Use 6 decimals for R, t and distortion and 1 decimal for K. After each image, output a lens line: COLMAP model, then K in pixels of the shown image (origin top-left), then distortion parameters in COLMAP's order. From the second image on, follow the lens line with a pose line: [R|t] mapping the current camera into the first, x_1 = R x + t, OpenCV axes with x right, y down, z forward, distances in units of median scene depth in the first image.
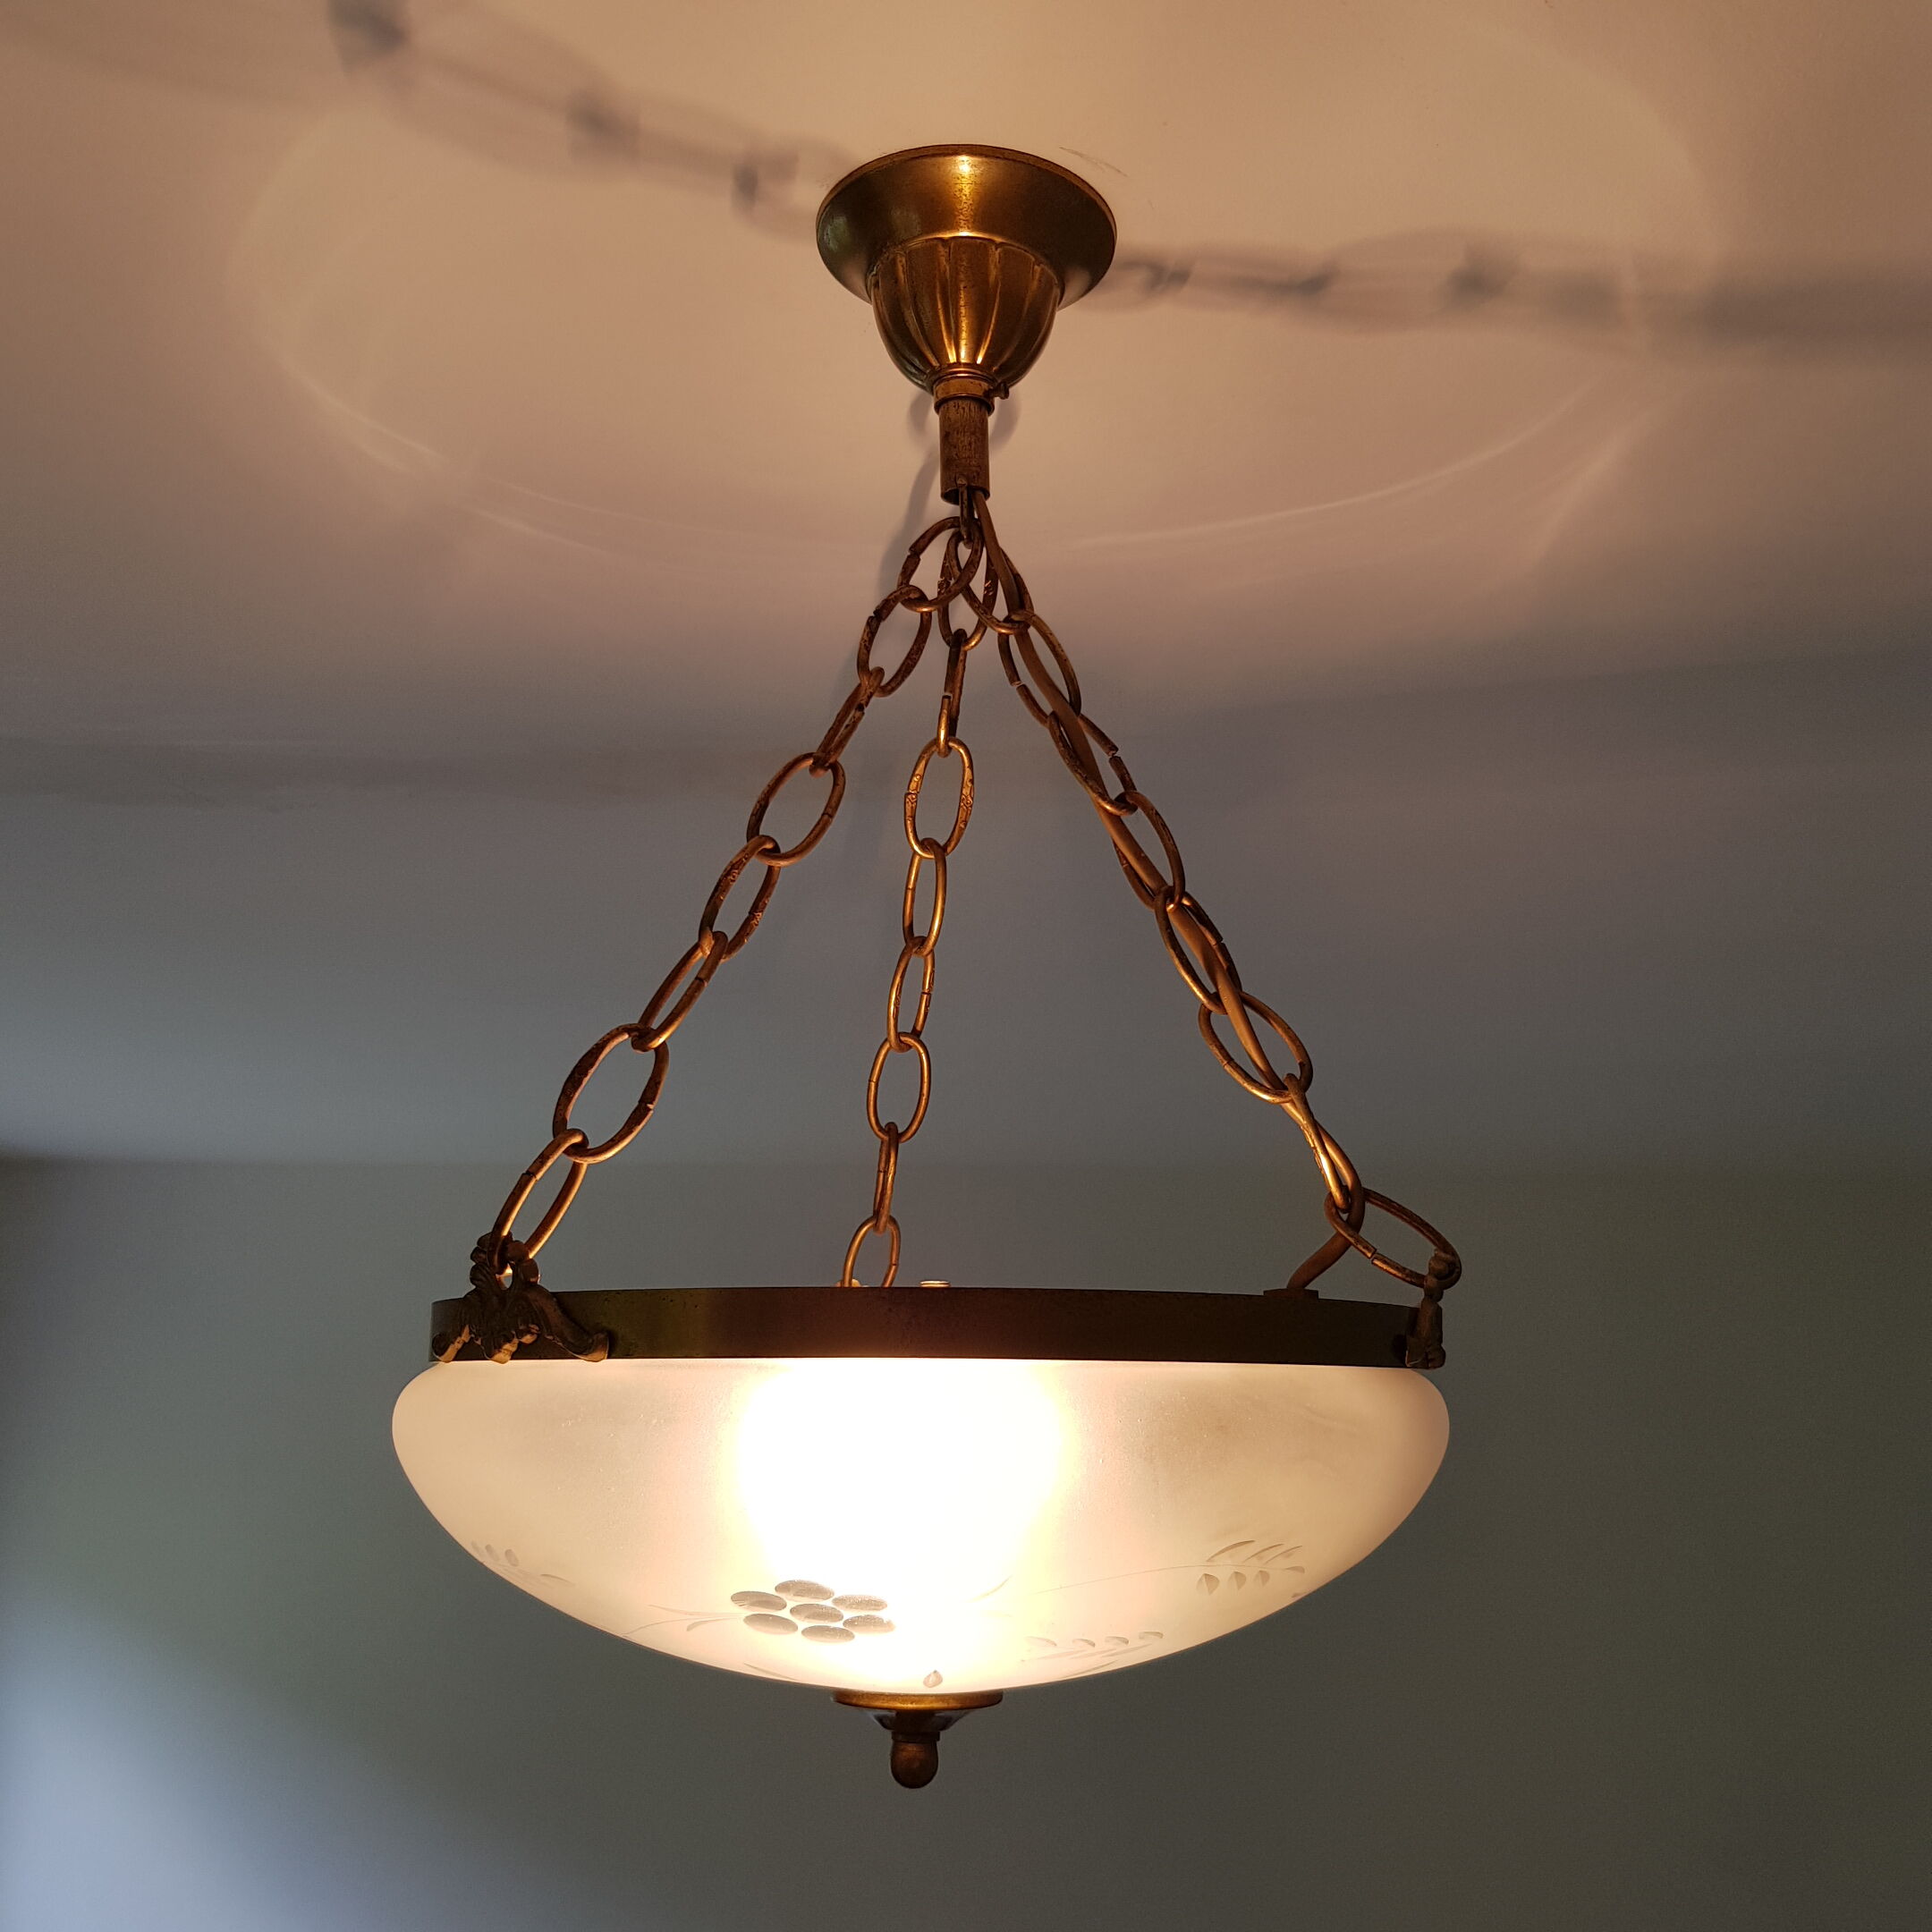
lens RADIAL K [[2090.6, 0, 985.5], [0, 2090.6, 954.0], [0, 0, 1]] dist [0.052637, -0.031186]
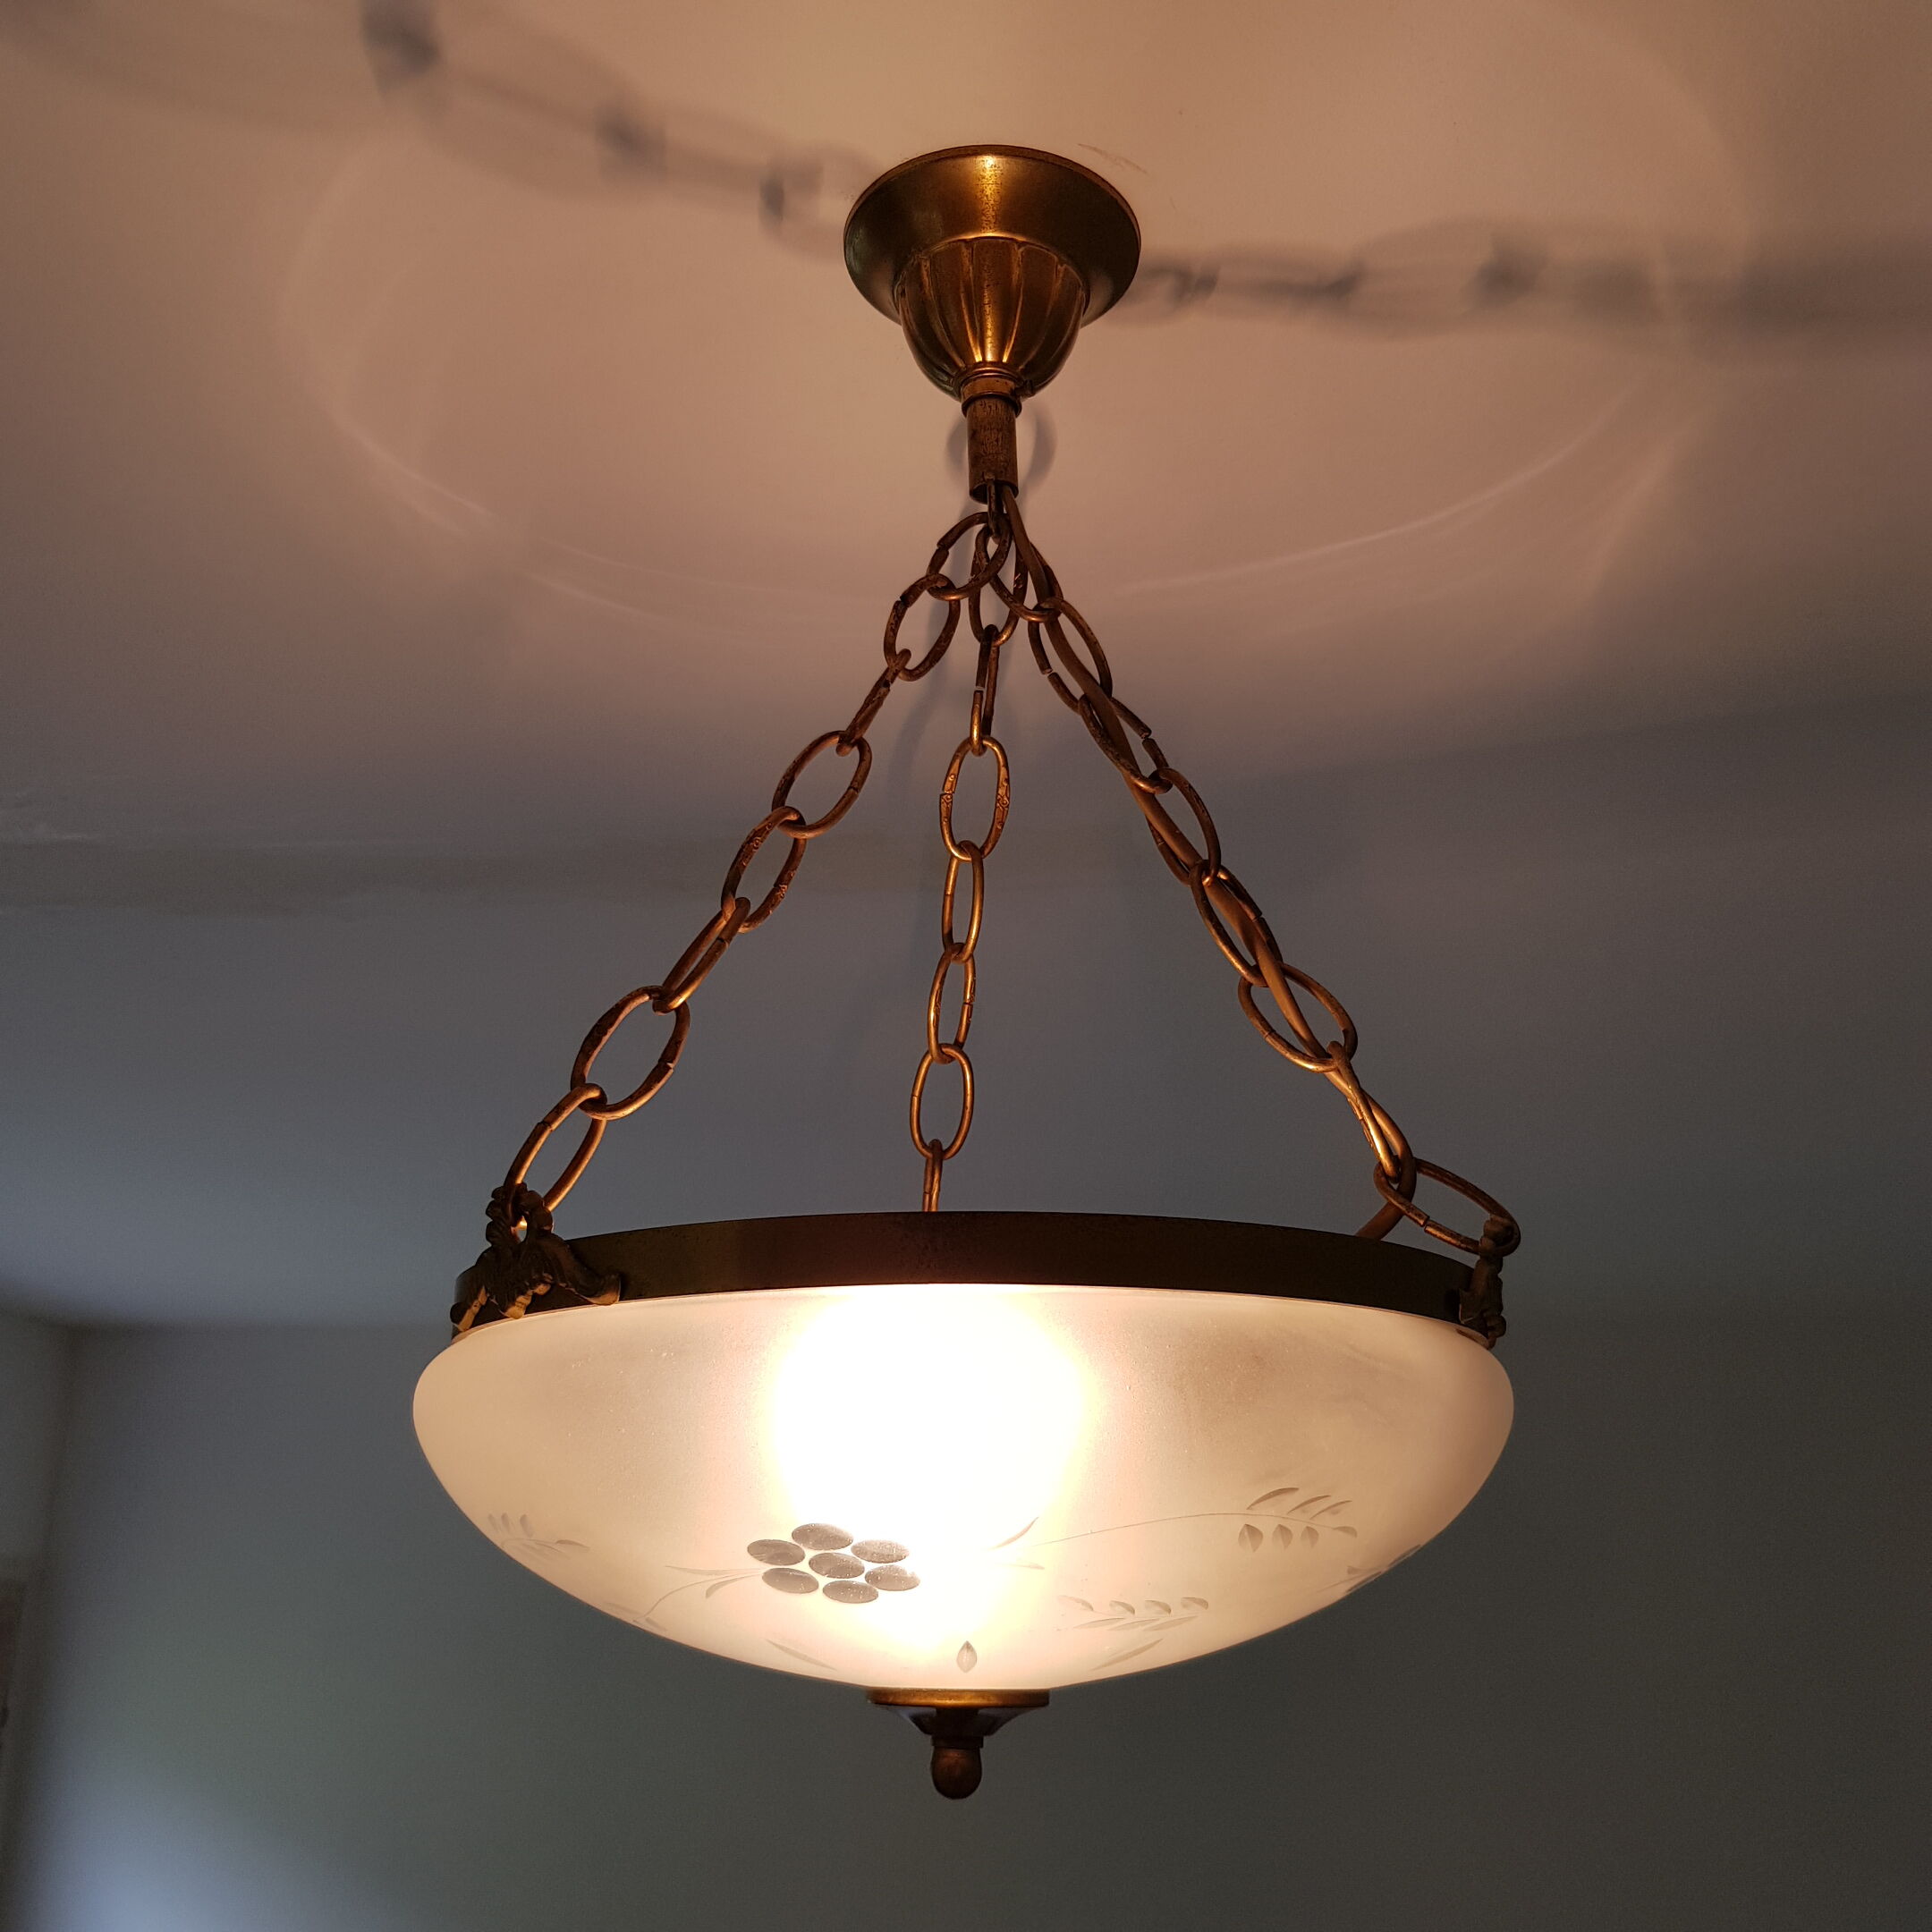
lens RADIAL K [[2096.3, 0, 966.0], [0, 2096.3, 966.0], [0, 0, 1]] dist [0.056970, -0.030516]
pose [[0.998327, -0.022195, -0.053395, 0.026532], [0.017496, 0.996062, -0.086920, 0.096334], [0.055114, 0.085841, 0.994783, 0.022711]]
